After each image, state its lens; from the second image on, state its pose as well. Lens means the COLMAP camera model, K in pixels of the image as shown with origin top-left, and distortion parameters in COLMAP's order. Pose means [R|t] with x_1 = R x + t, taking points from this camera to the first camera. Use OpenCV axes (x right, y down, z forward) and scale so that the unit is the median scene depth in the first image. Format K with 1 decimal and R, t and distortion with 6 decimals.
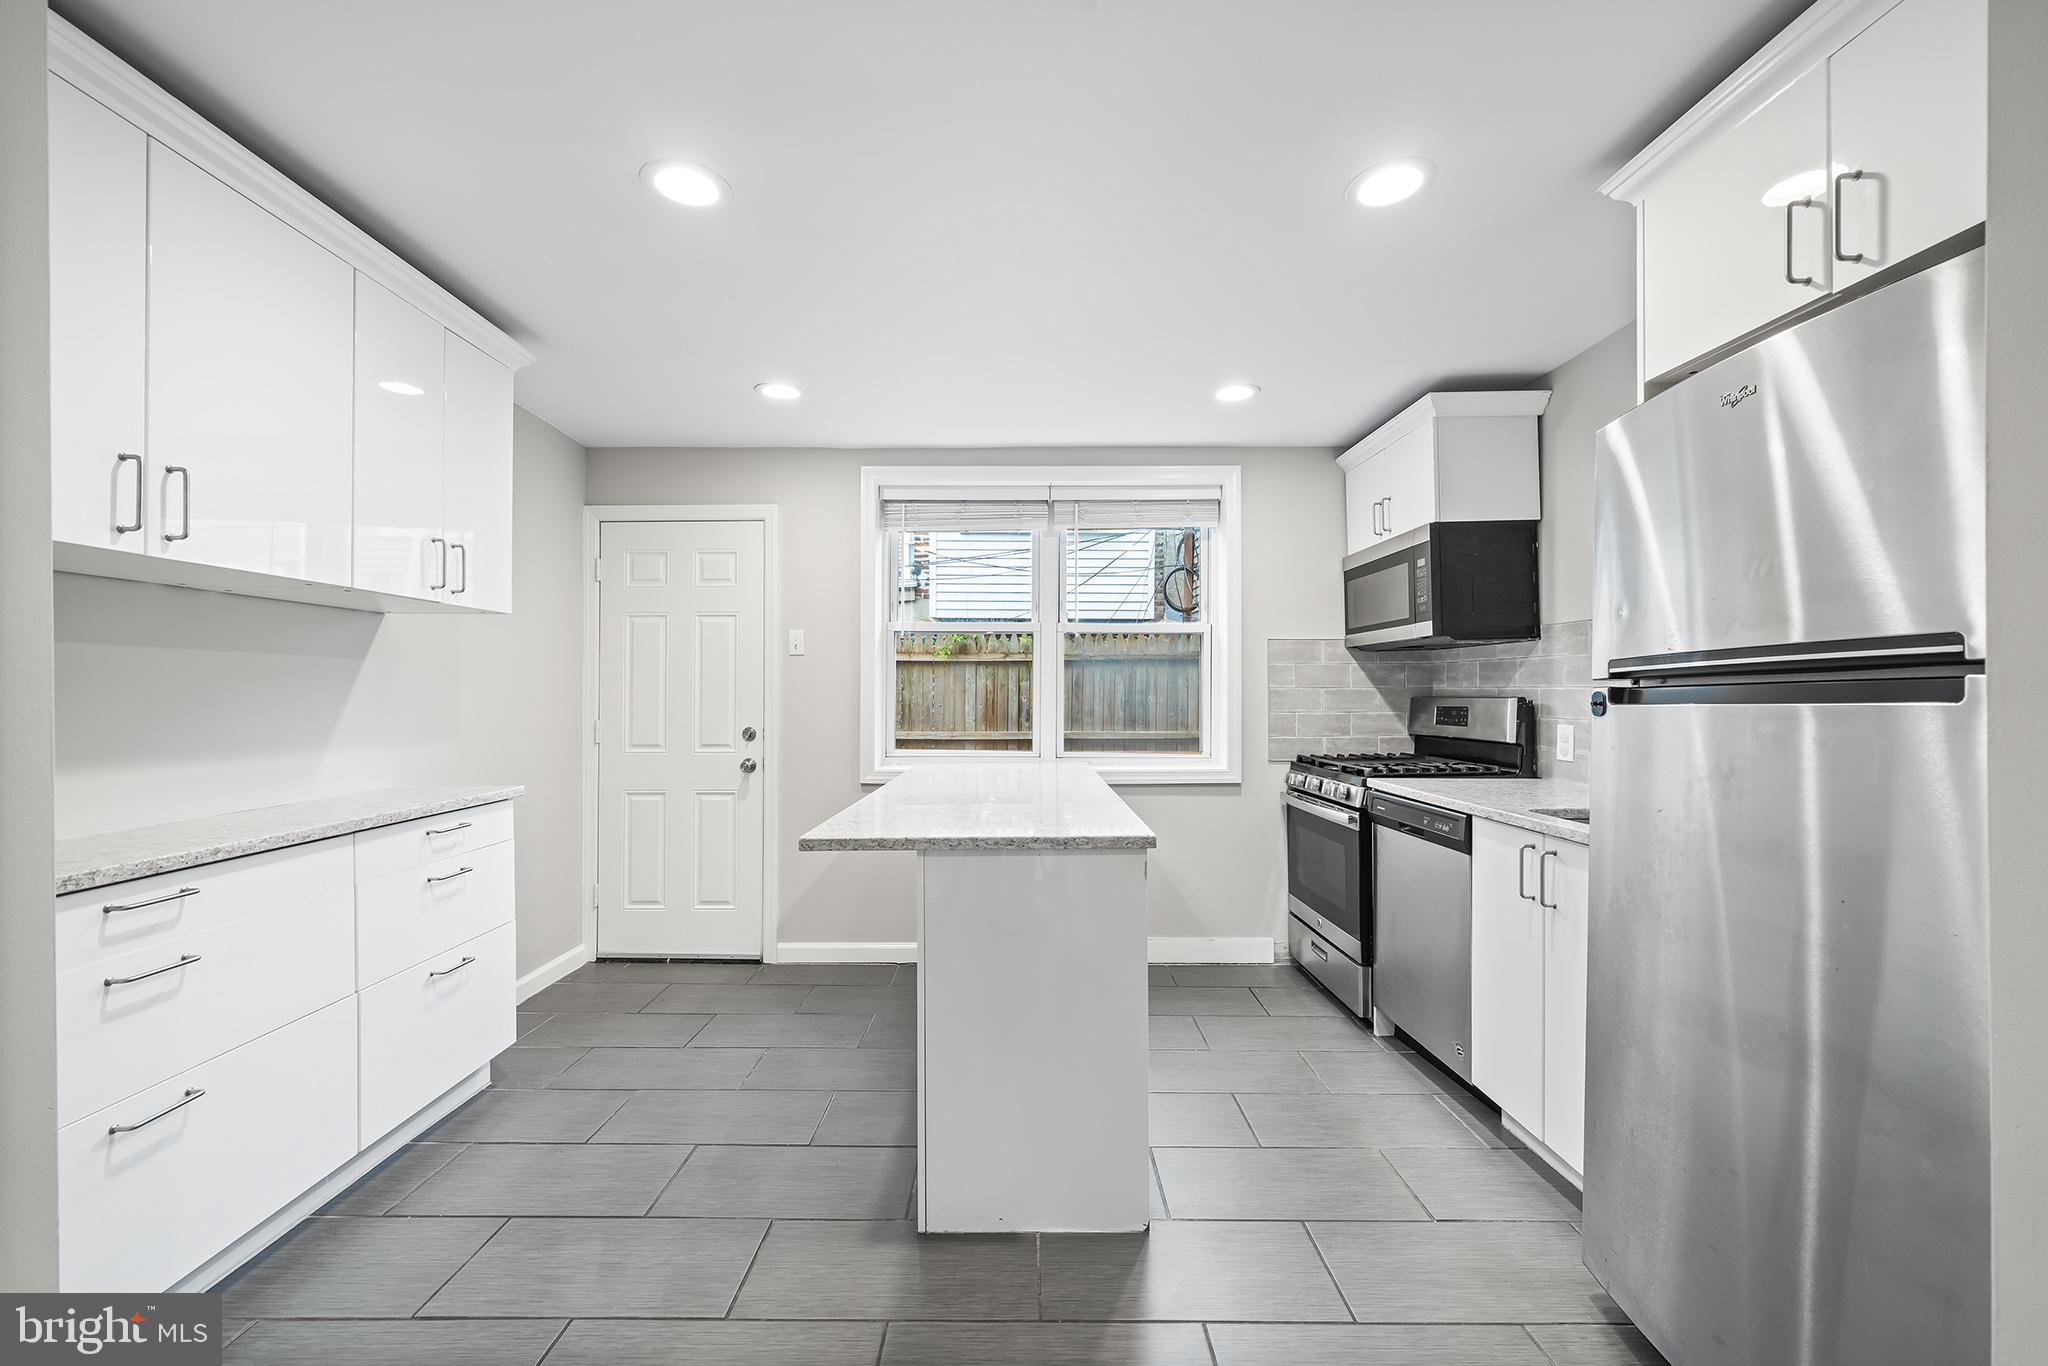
lens RADIAL K [[802.4, 0, 1022.1], [0, 802.4, 687.9], [0, 0, 1]] dist [-0.001016, -0.000233]
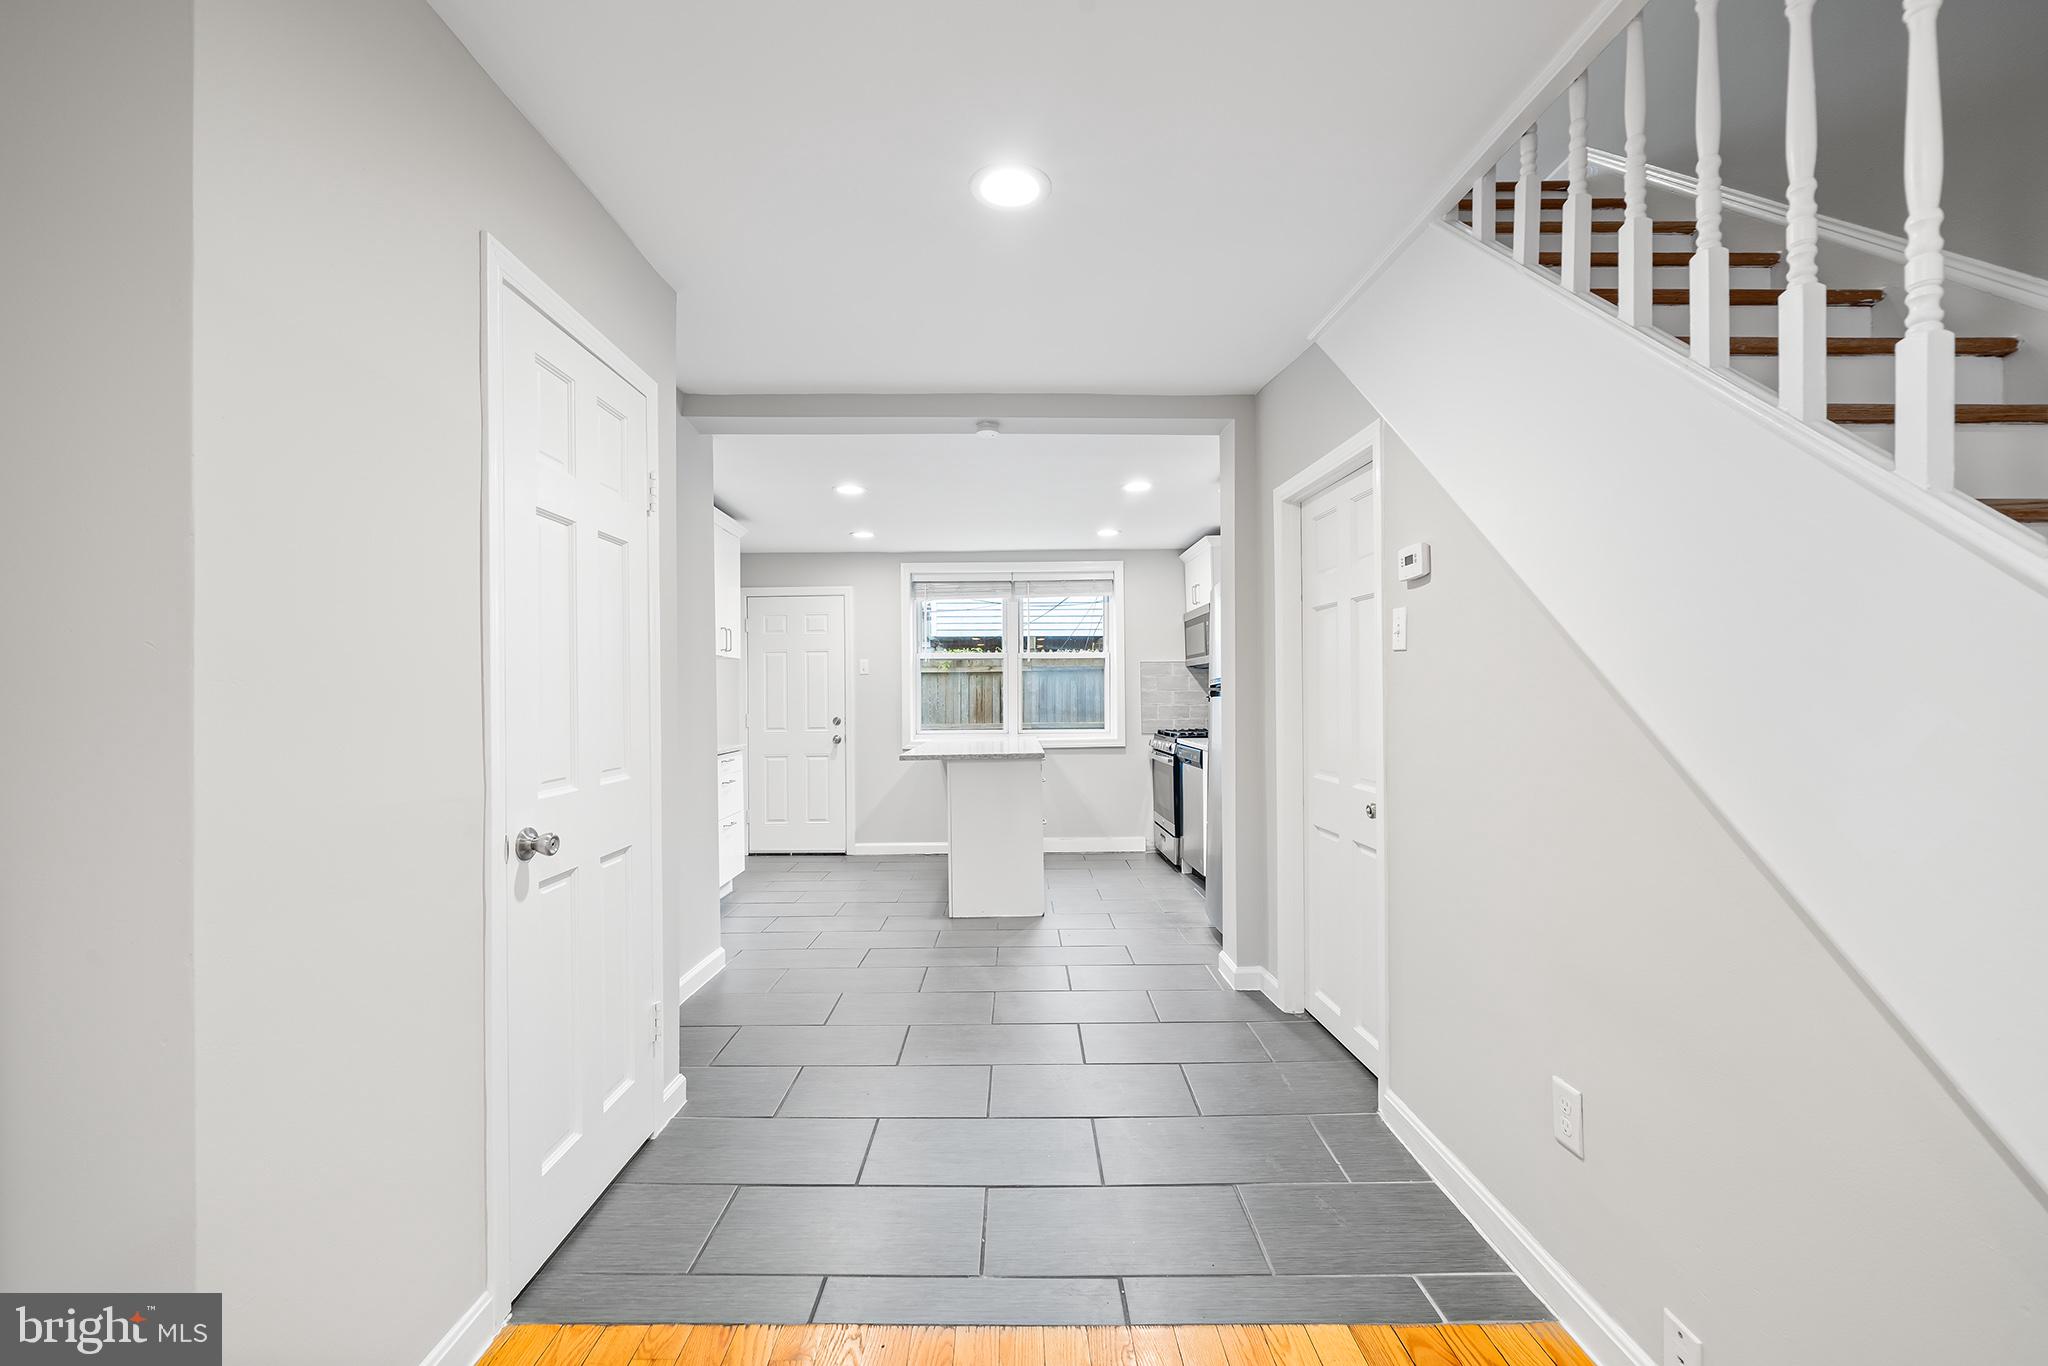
lens RADIAL K [[802.4, 0, 1022.1], [0, 802.4, 687.9], [0, 0, 1]] dist [-0.001016, -0.000233]
pose [[0.999884, -0.010957, 0.010610, 0.036470], [0.010979, 0.999938, -0.002069, -0.005199], [-0.010587, 0.002185, 0.999942, -0.714836]]
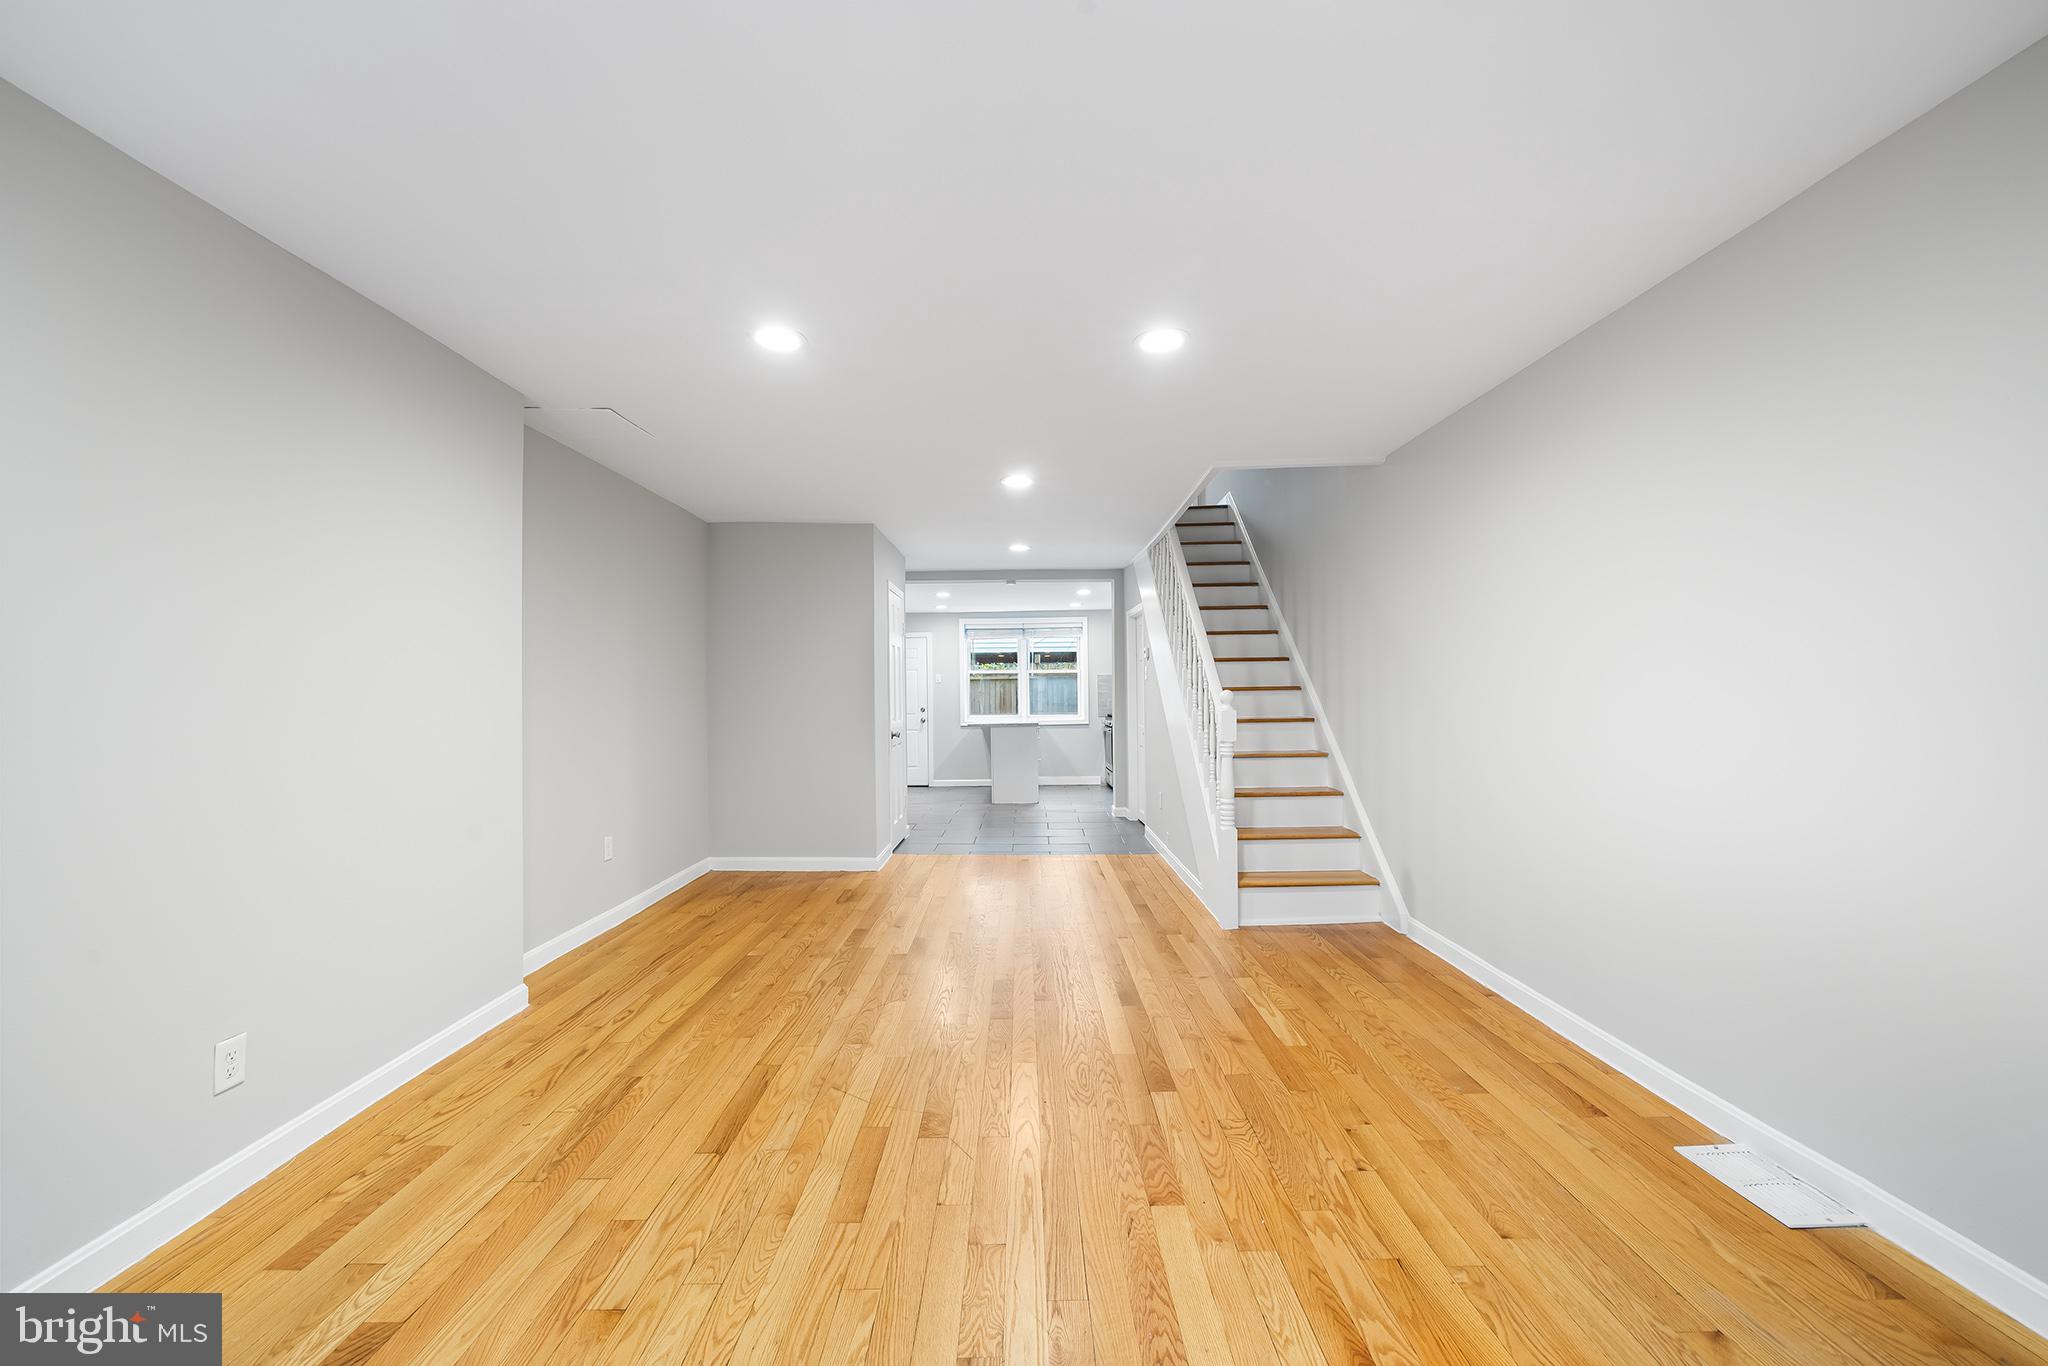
lens RADIAL K [[787.0, 0, 1020.0], [0, 787.0, 686.8], [0, 0, 1]] dist [0.000242, 0.000084]
pose [[0.999844, -0.013791, -0.011039, 0.053789], [0.013756, 0.999900, -0.003173, -0.013159], [0.011082, 0.003021, 0.999934, -1.926219]]
